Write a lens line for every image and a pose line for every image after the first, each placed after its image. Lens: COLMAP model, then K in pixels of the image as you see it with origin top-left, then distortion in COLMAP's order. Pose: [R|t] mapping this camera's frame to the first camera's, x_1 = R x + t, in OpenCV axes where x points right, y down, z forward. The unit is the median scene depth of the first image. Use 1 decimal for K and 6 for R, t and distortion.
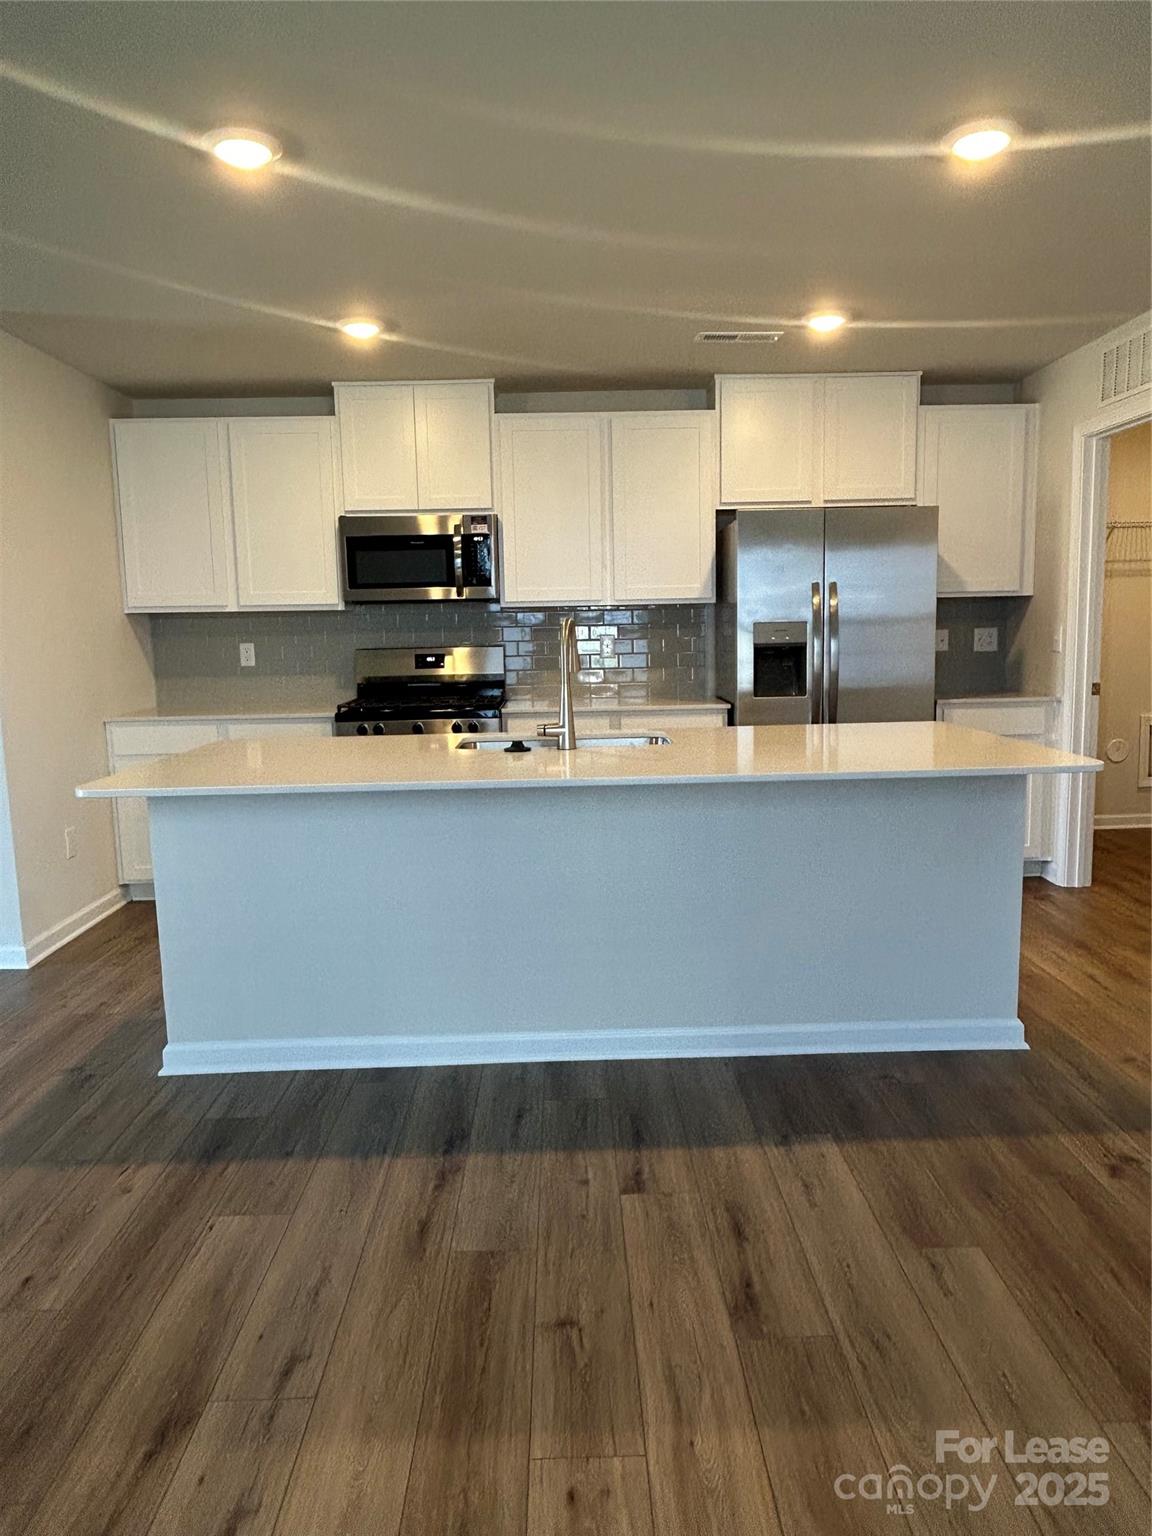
lens RADIAL K [[1031.4, 0, 576.0], [0, 1031.4, 768.0], [0, 0, 1]] dist [0.014933, -0.037936]
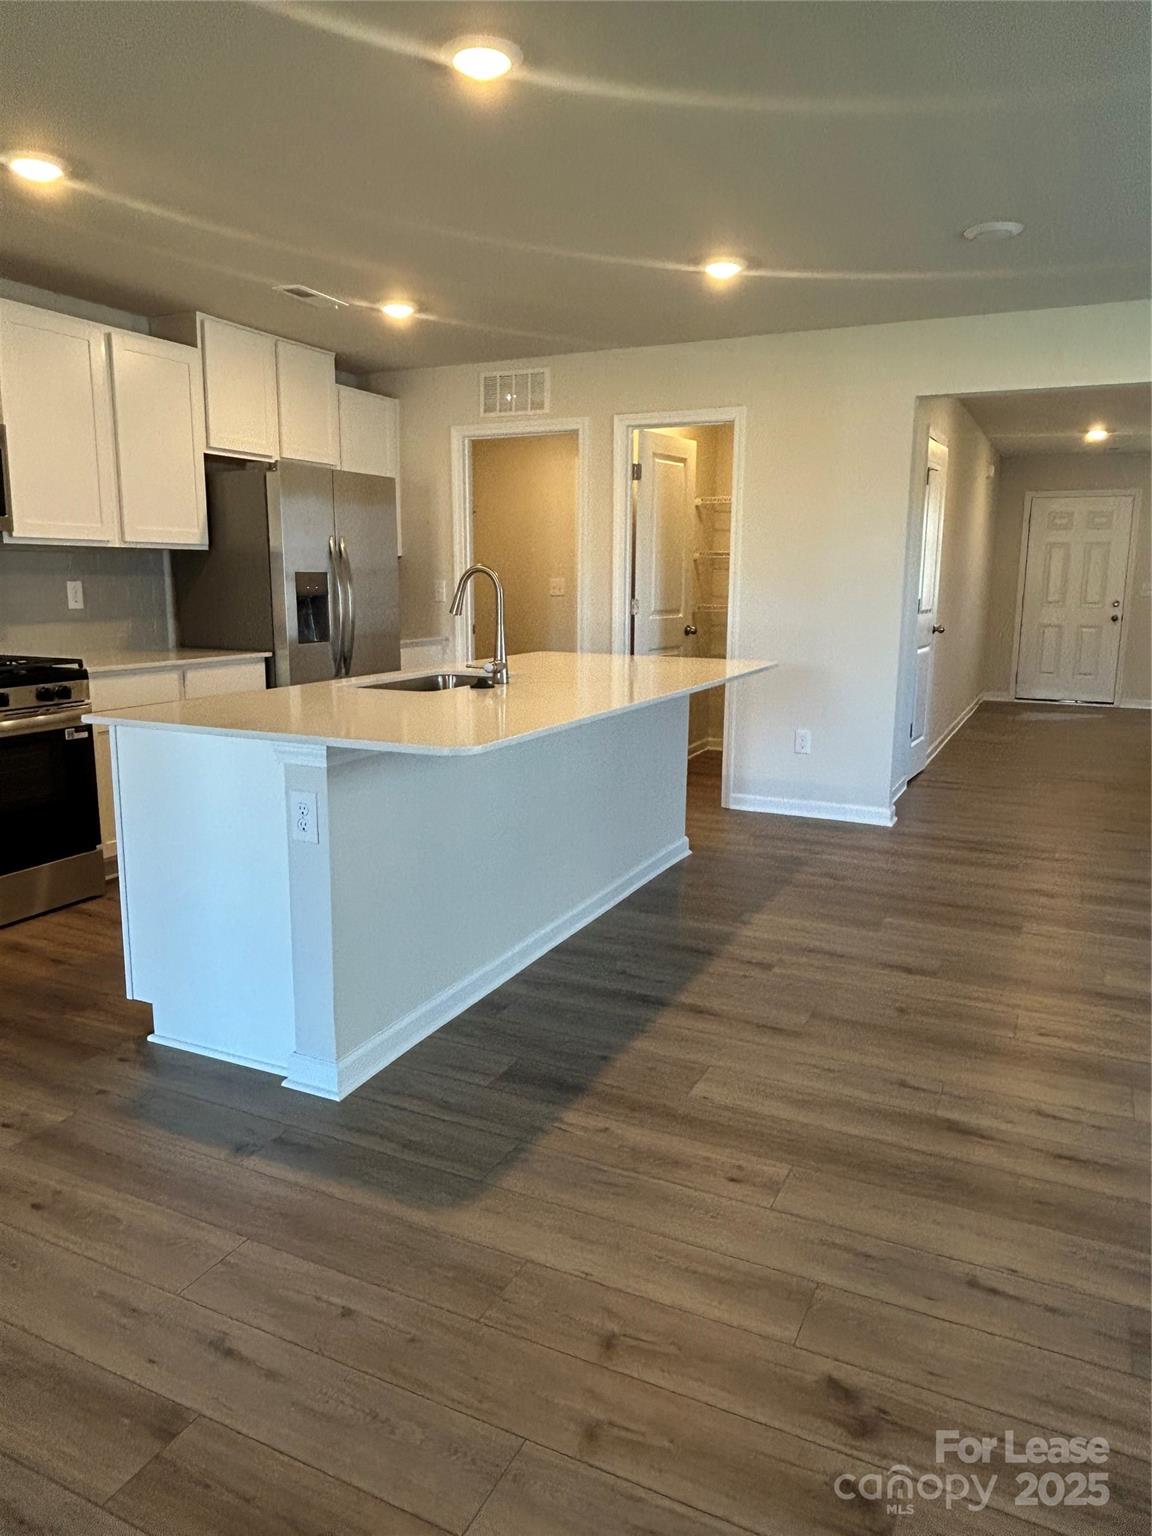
lens RADIAL K [[1031.4, 0, 576.0], [0, 1031.4, 768.0], [0, 0, 1]] dist [0.014933, -0.037936]
pose [[0.453117, -0.139578, 0.880456, -0.641008], [0.102714, 0.989263, 0.103967, -0.024053], [-0.885514, 0.043326, 0.462588, 0.269426]]
